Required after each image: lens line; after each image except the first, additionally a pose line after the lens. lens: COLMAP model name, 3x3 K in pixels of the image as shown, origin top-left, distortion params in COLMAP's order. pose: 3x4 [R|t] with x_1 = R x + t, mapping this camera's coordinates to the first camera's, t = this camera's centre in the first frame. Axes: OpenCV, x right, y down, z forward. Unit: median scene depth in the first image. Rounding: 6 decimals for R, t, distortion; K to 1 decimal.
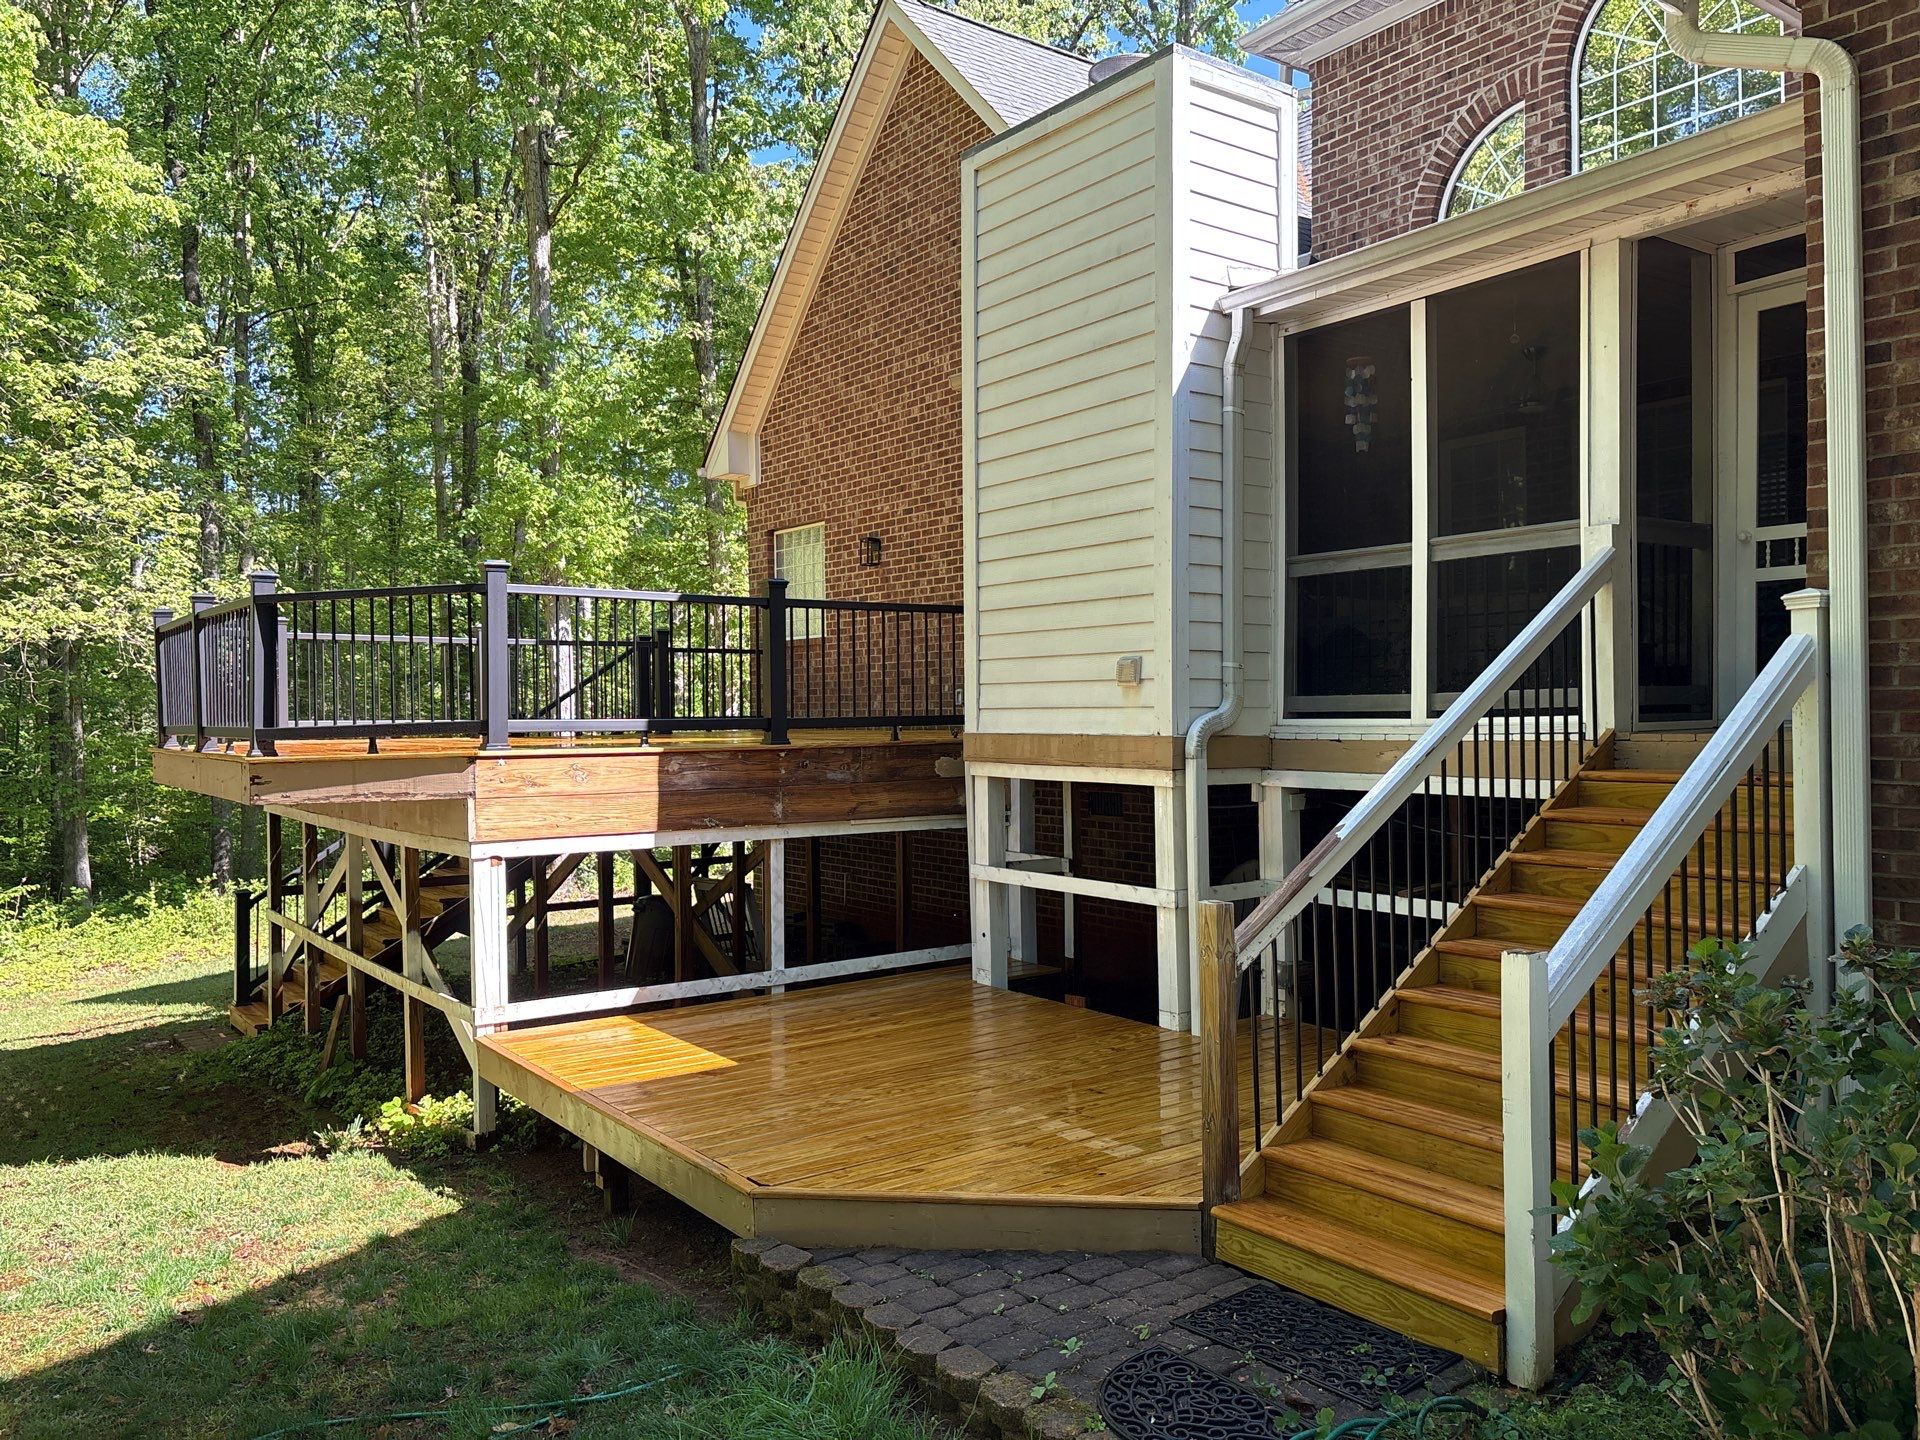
lens RADIAL K [[1465.1, 0, 960.0], [0, 1465.1, 720.0], [0, 0, 1]] dist [0.036421, -0.017496]
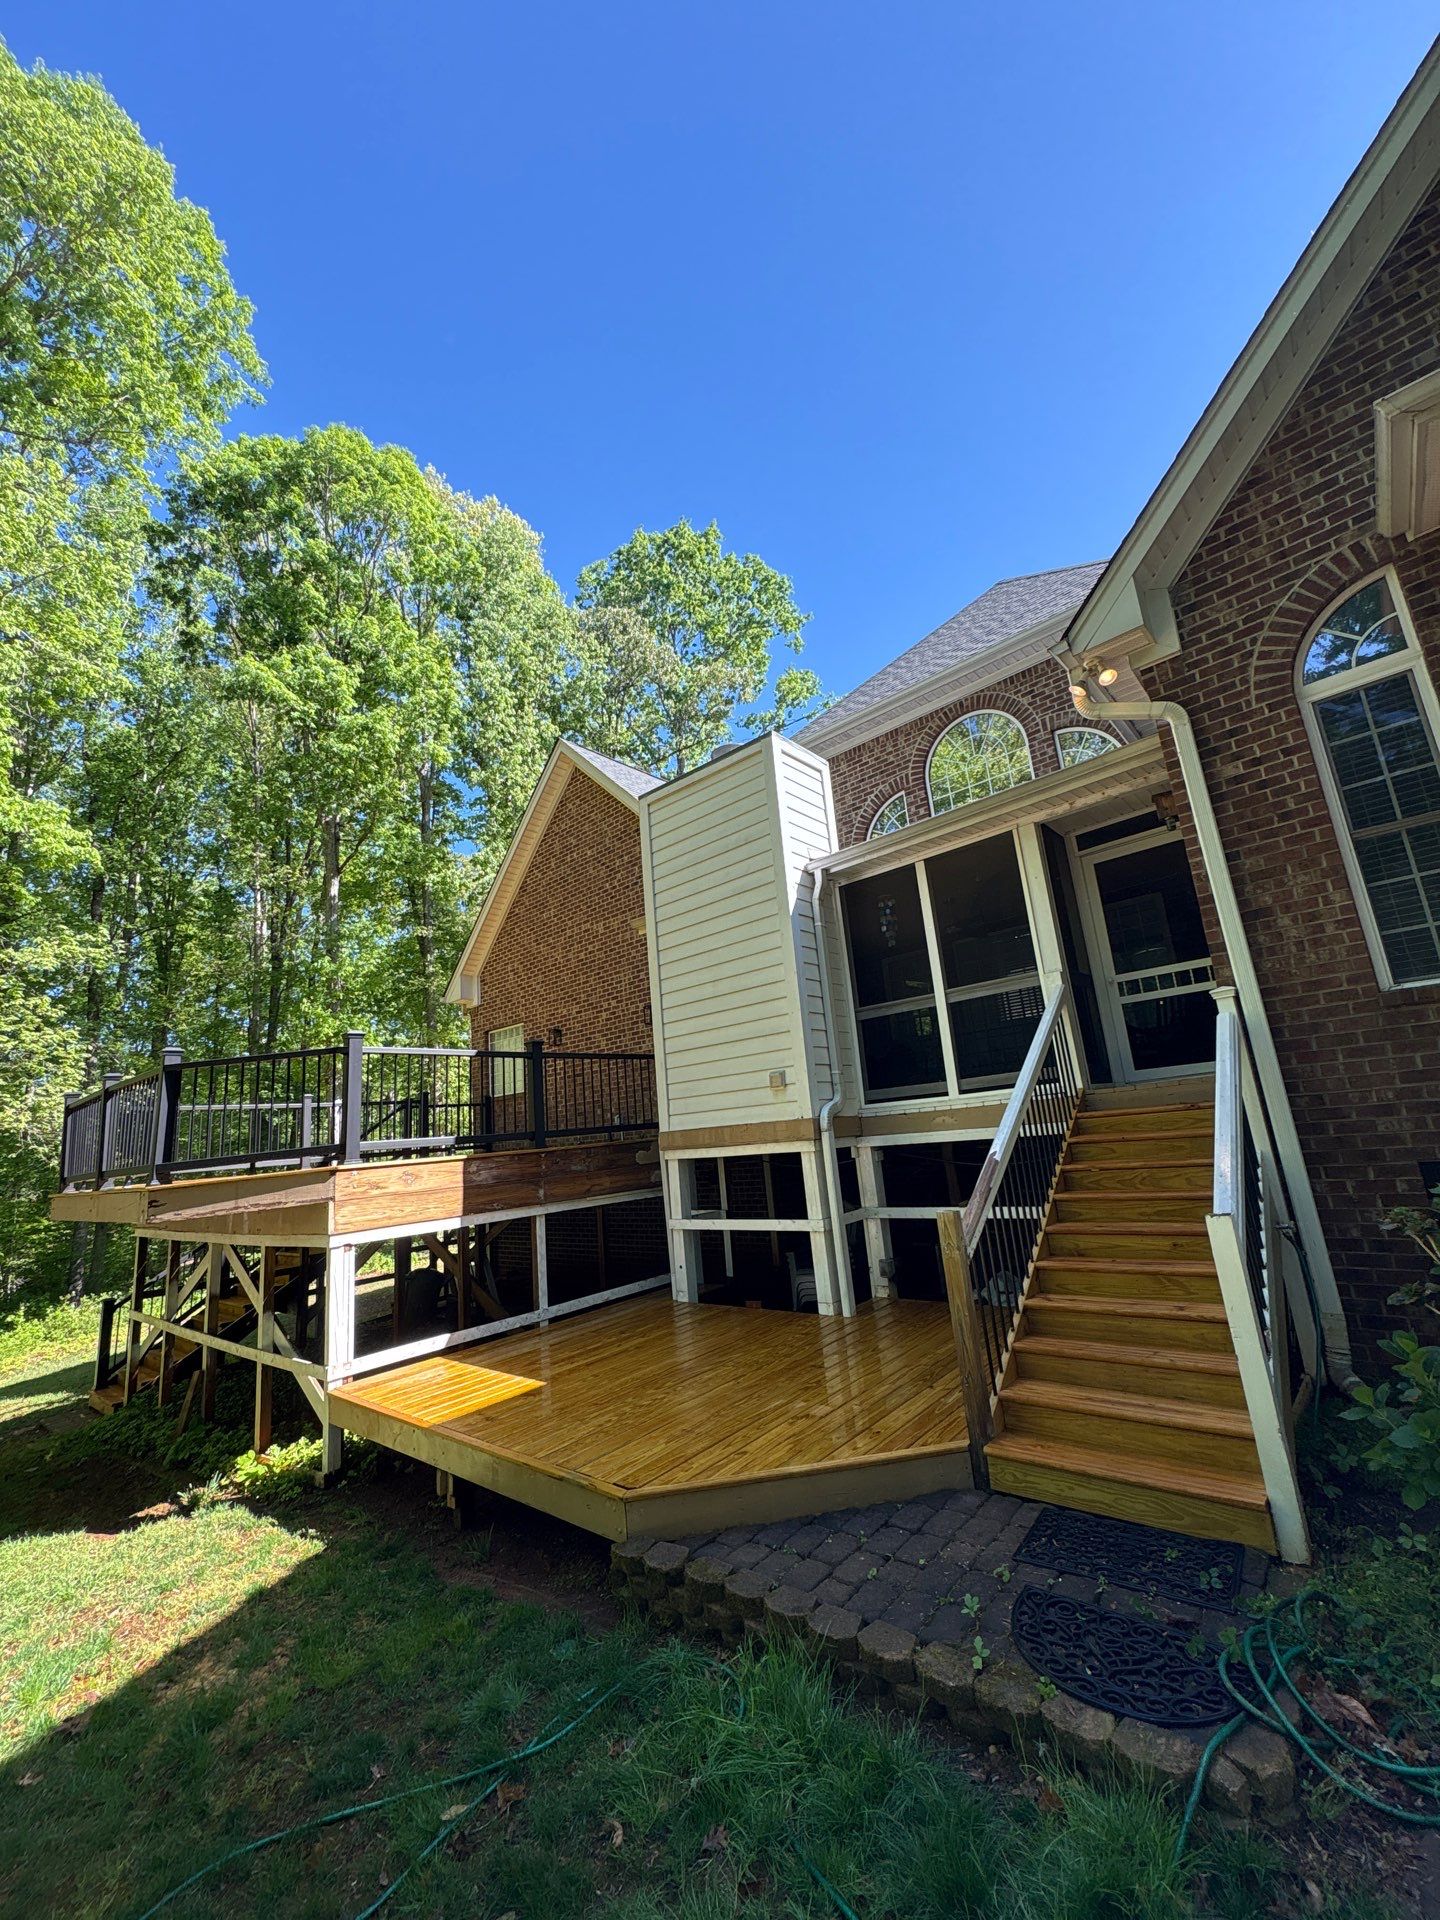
lens RADIAL K [[759.9, 0, 720.0], [0, 759.9, 960.0], [0, 0, 1]] dist [-0.001248, 0.000302]
pose [[0.971910, -0.022738, 0.234252, -0.135736], [0.078570, 0.969567, -0.231877, 0.026693], [-0.221851, 0.243769, 0.944118, 0.185813]]
